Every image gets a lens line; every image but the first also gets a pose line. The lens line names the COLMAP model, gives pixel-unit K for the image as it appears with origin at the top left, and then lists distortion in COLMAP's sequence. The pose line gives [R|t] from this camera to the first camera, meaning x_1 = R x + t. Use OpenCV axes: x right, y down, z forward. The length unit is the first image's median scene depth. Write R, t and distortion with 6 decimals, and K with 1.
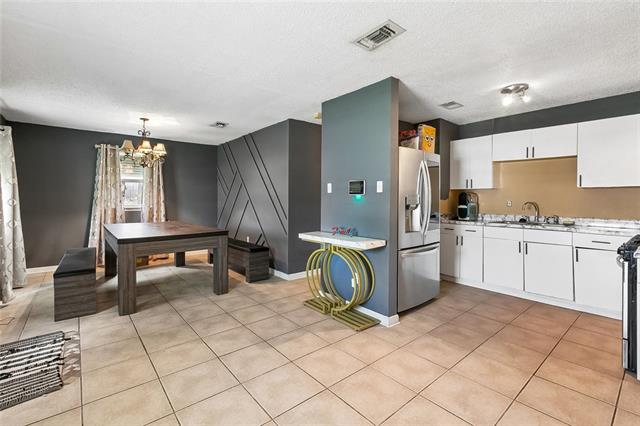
lens RADIAL K [[290.4, 0, 319.5], [0, 290.4, 196.4], [0, 0, 1]] dist [0.001338, -0.000172]
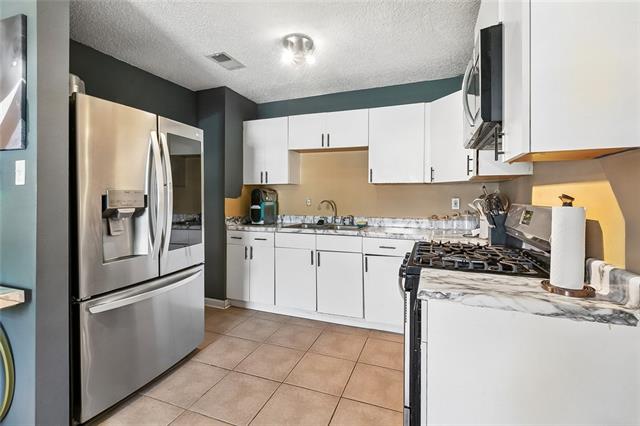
lens RADIAL K [[290.4, 0, 319.5], [0, 290.4, 196.4], [0, 0, 1]] dist [0.001338, -0.000172]
pose [[0.873066, -0.003877, 0.487586, 0.315754], [-0.000333, 0.999963, 0.008548, 0.000547], [-0.487601, -0.007625, 0.873033, 0.295222]]
